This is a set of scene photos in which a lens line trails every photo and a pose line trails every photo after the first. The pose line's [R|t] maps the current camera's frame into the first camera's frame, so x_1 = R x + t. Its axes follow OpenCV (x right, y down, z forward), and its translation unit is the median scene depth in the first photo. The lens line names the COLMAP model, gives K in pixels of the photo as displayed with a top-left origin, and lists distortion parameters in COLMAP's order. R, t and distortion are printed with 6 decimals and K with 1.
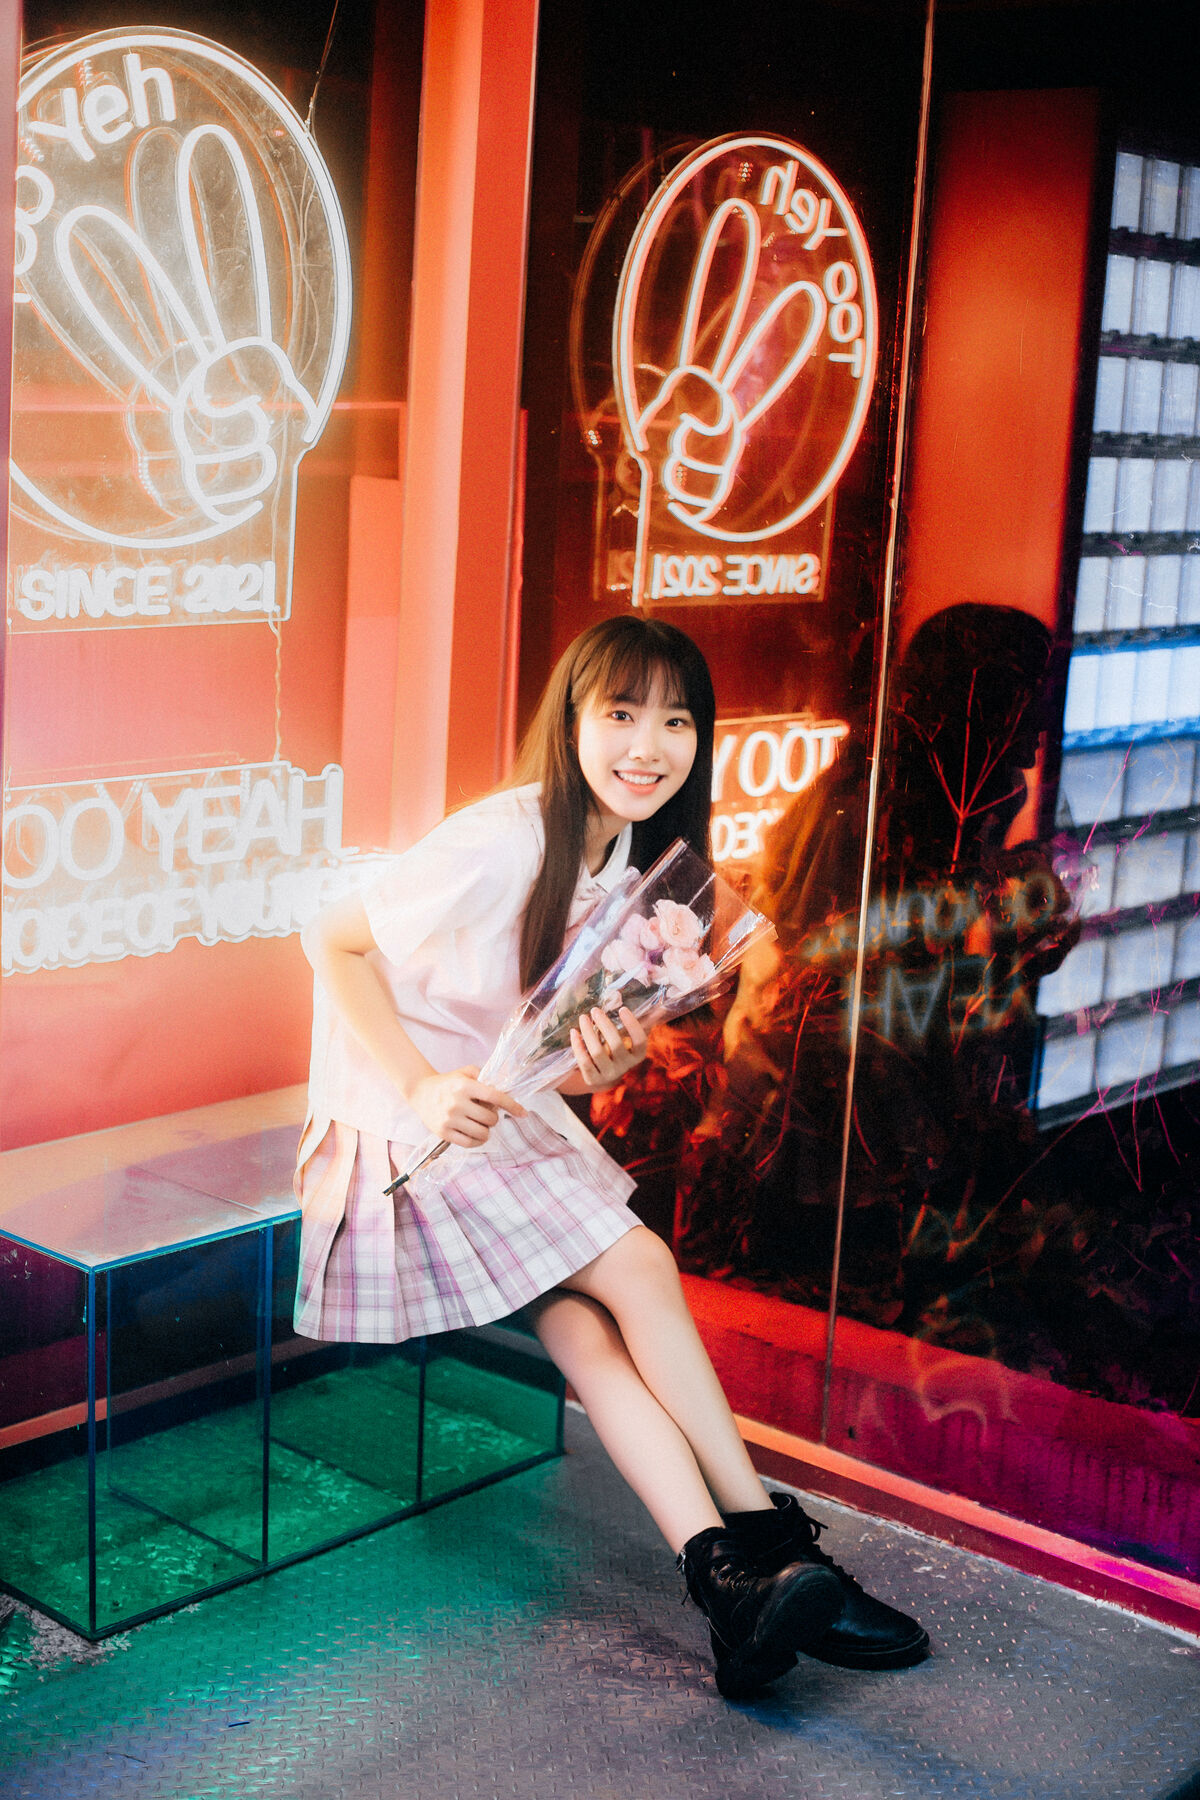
lens RADIAL K [[2617.8, 0, 602.7], [0, 2617.8, 896.1], [0, 0, 1]] dist [-0.123781, 0.000000]
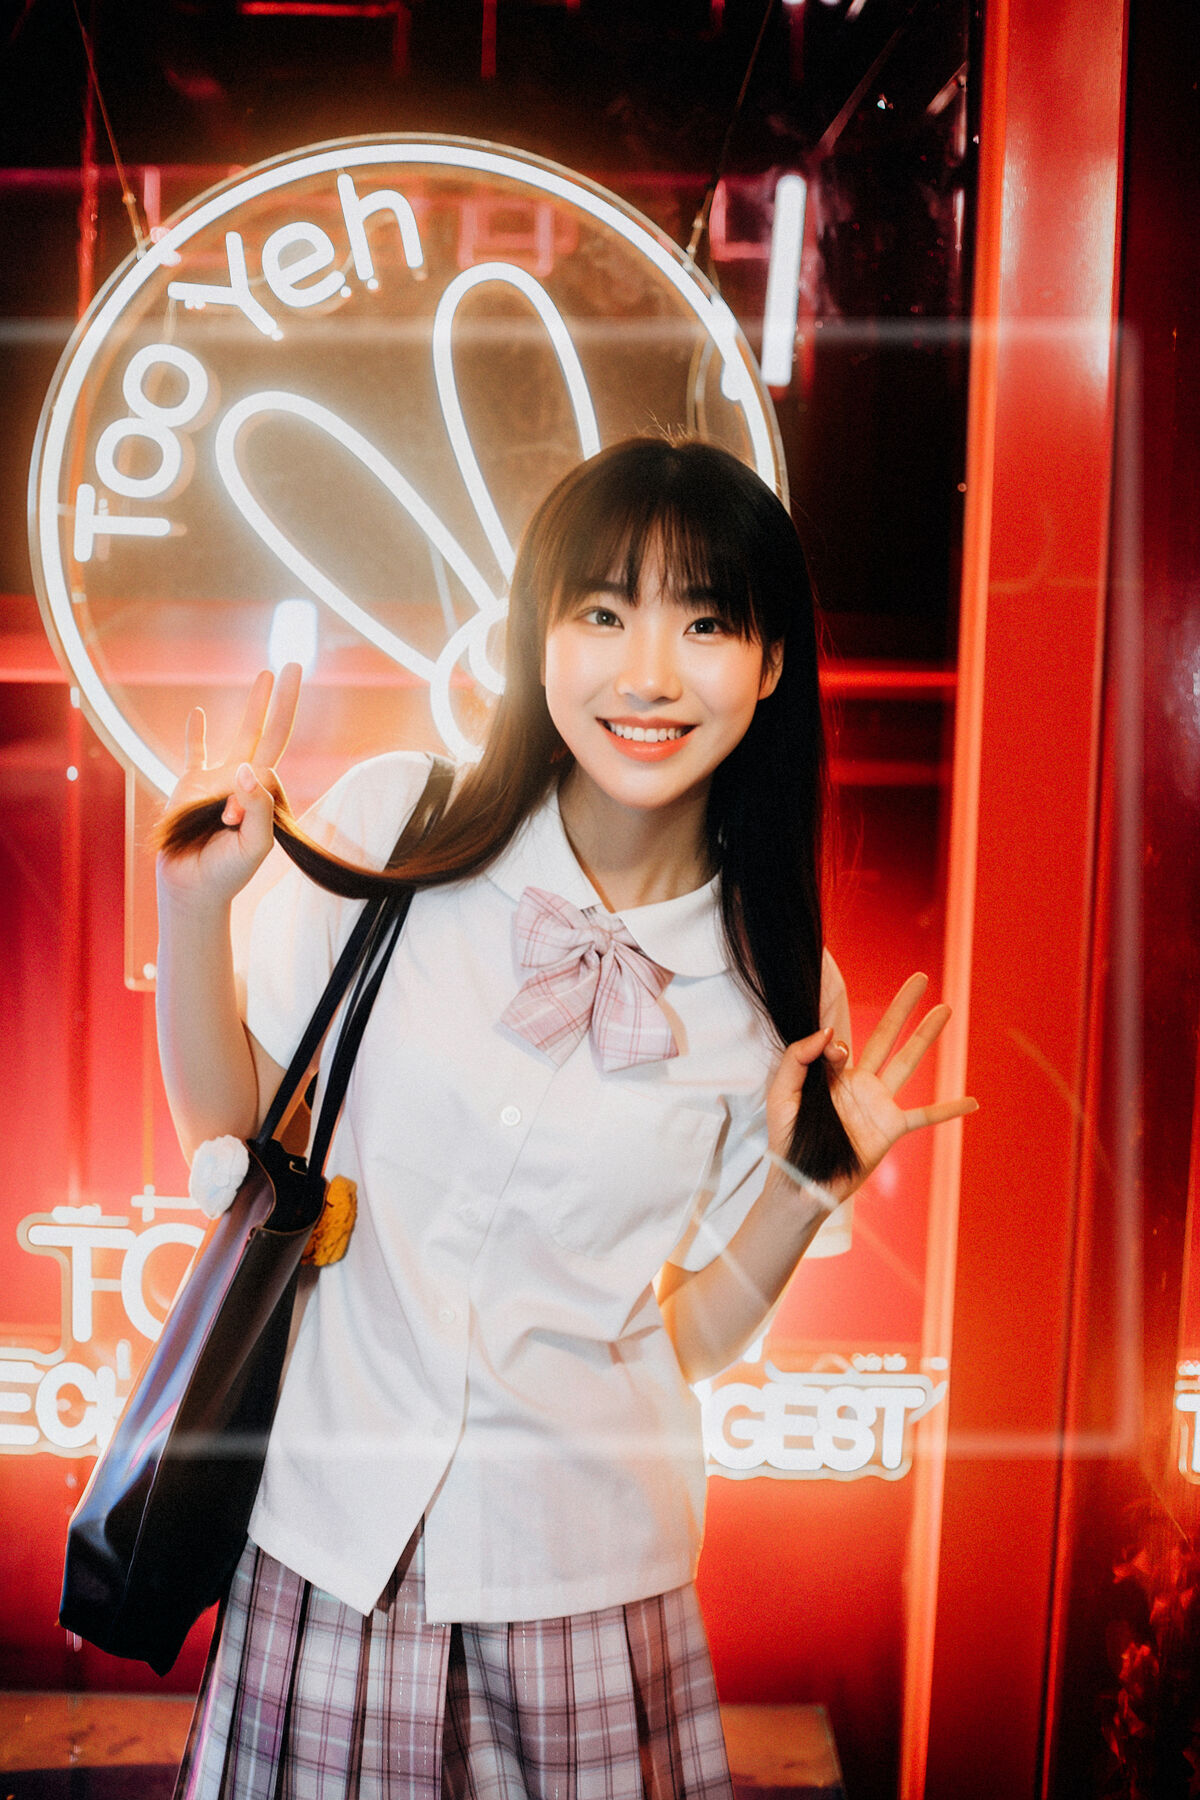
lens RADIAL K [[2617.8, 0, 589.3], [0, 2617.8, 906.8], [0, 0, 1]] dist [-0.123781, 0.000000]
pose [[0.666378, 0.040394, -0.744519, 0.339093], [-0.137653, 0.988032, -0.069599, -0.077715], [0.732797, 0.148865, 0.663963, 0.522640]]
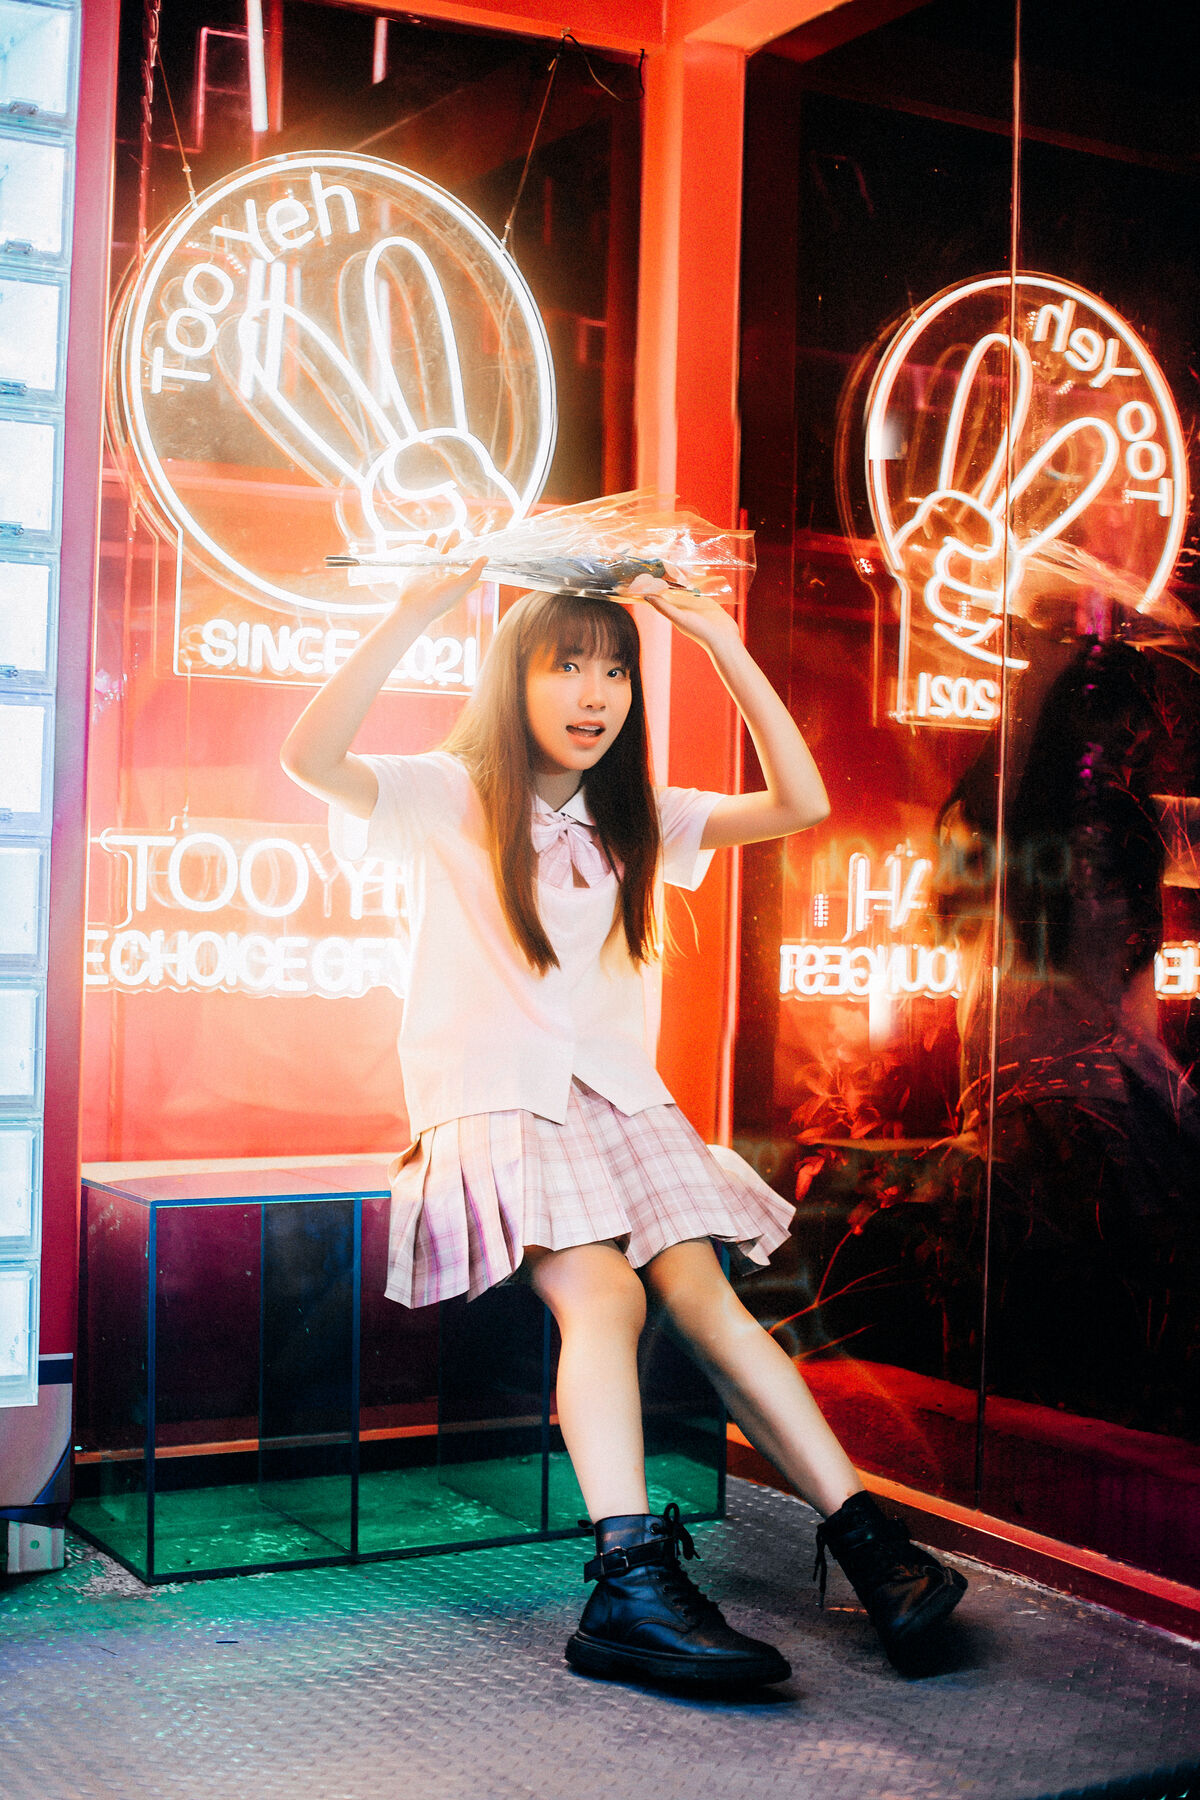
lens RADIAL K [[2617.8, 0, 552.5], [0, 2617.8, 921.9], [0, 0, 1]] dist [-0.123781, 0.000000]
pose [[0.936000, -0.027655, -0.350913, 0.262231], [-0.043500, 0.980179, -0.193278, 0.181598], [0.349302, 0.196173, 0.916244, 0.048940]]
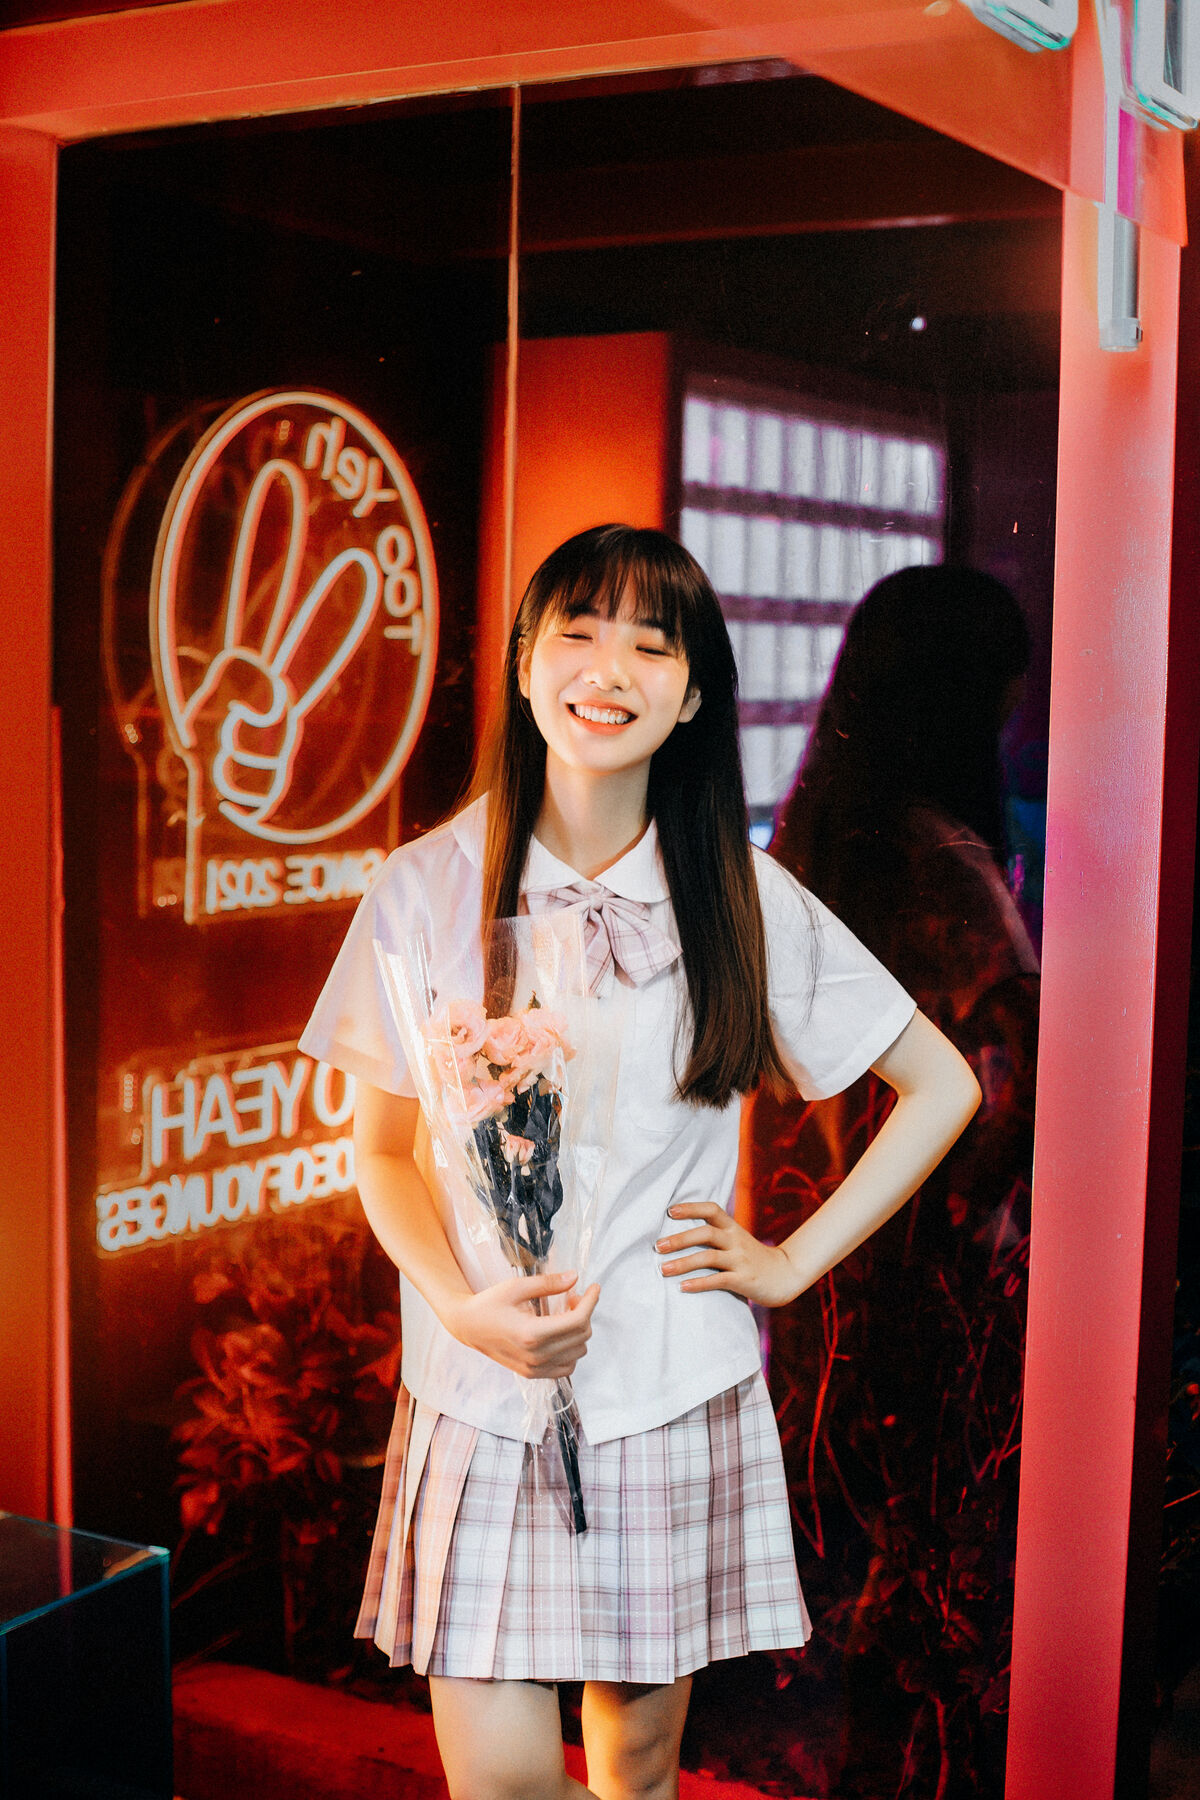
lens RADIAL K [[2617.8, 0, 598.3], [0, 2617.8, 904.9], [0, 0, 1]] dist [-0.123781, 0.000000]
pose [[0.979722, -0.052125, 0.193462, -0.024502], [0.071164, 0.993138, -0.092800, -0.027926], [-0.187297, 0.104686, 0.976709, 0.128280]]
